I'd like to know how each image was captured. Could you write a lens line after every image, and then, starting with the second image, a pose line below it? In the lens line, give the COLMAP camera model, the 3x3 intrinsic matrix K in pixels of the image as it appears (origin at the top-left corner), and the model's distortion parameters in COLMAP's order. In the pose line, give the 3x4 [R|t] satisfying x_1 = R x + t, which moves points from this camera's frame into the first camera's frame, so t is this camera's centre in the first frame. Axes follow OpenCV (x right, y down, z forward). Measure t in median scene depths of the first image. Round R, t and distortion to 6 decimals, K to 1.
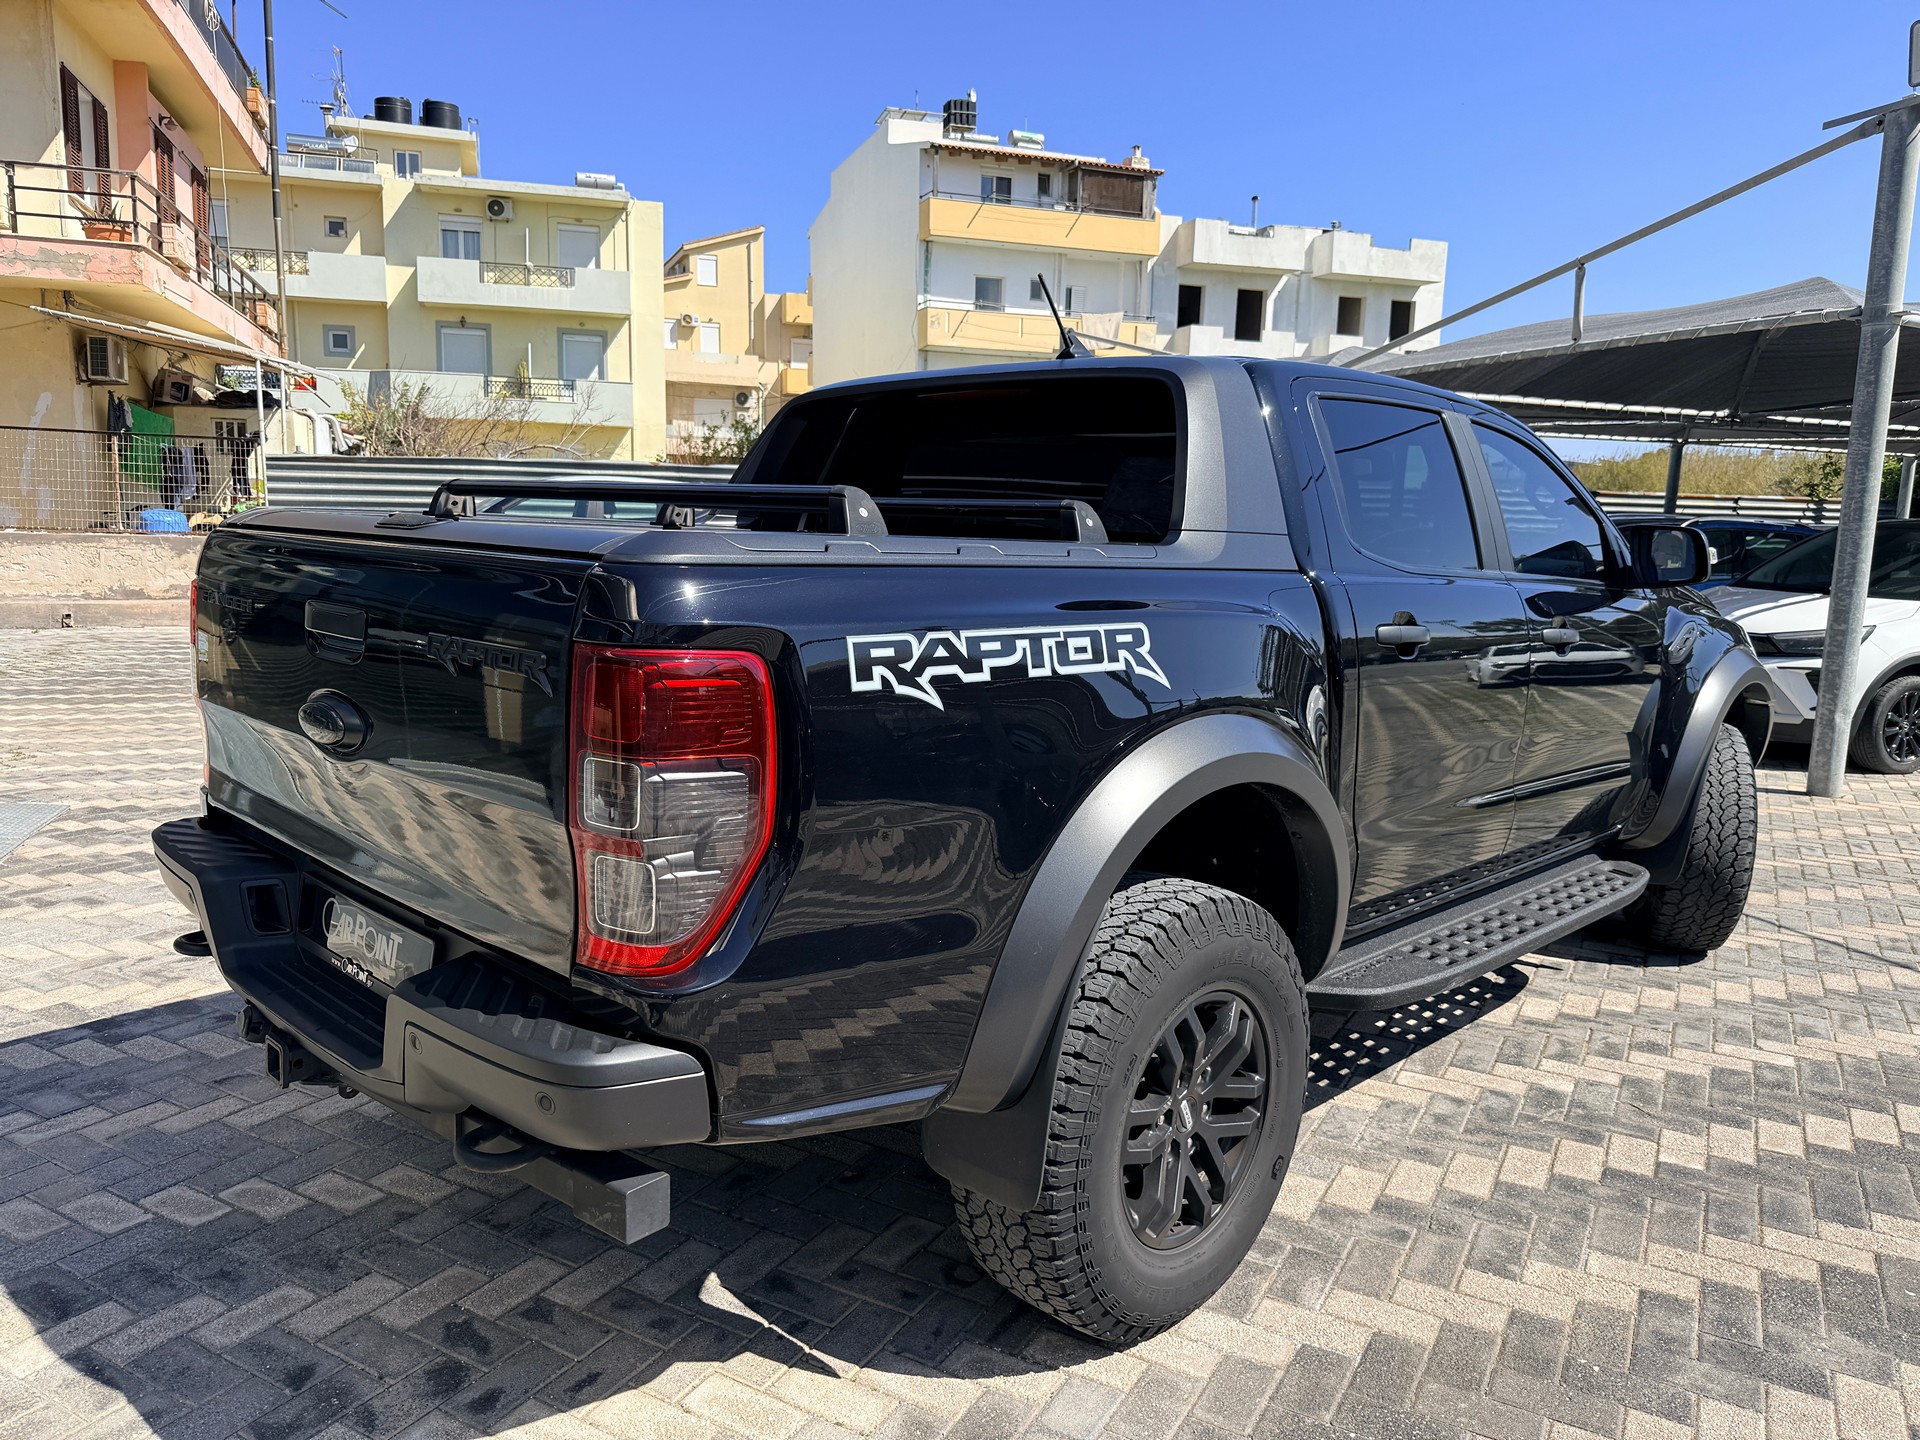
lens RADIAL K [[1358.7, 0, 965.0], [0, 1358.7, 721.4], [0, 0, 1]] dist [0.019356, -0.025144]
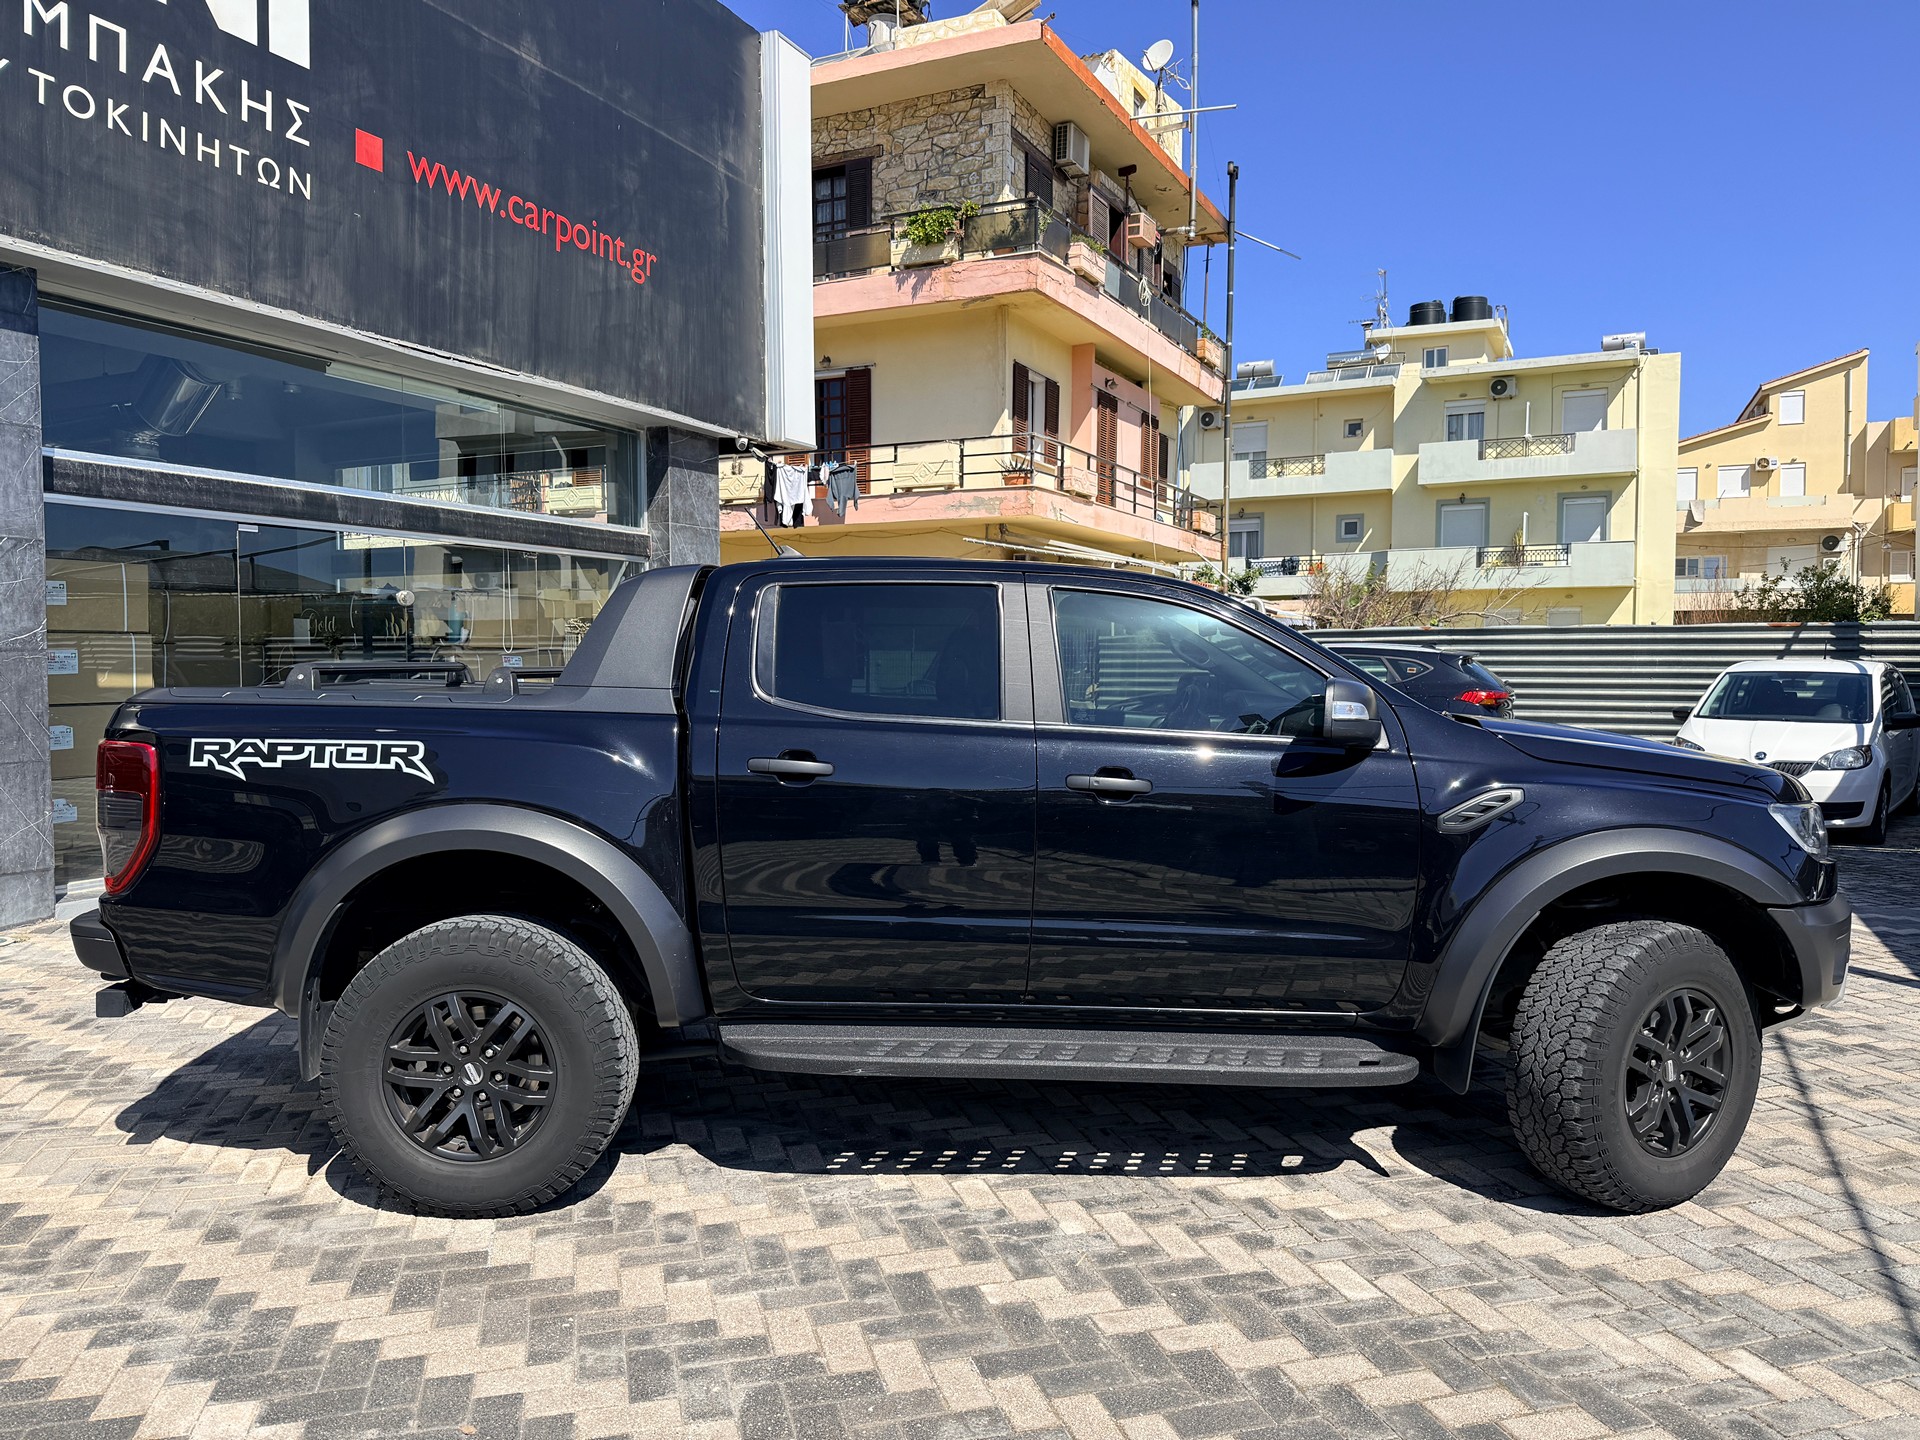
lens RADIAL K [[1358.7, 0, 962.8], [0, 1358.7, 731.4], [0, 0, 1]] dist [0.019356, -0.025144]
pose [[0.706193, 0.013044, -0.707899, 0.267052], [-0.093643, 0.992767, -0.075124, -0.003522], [0.701800, 0.119342, 0.702307, 0.047433]]
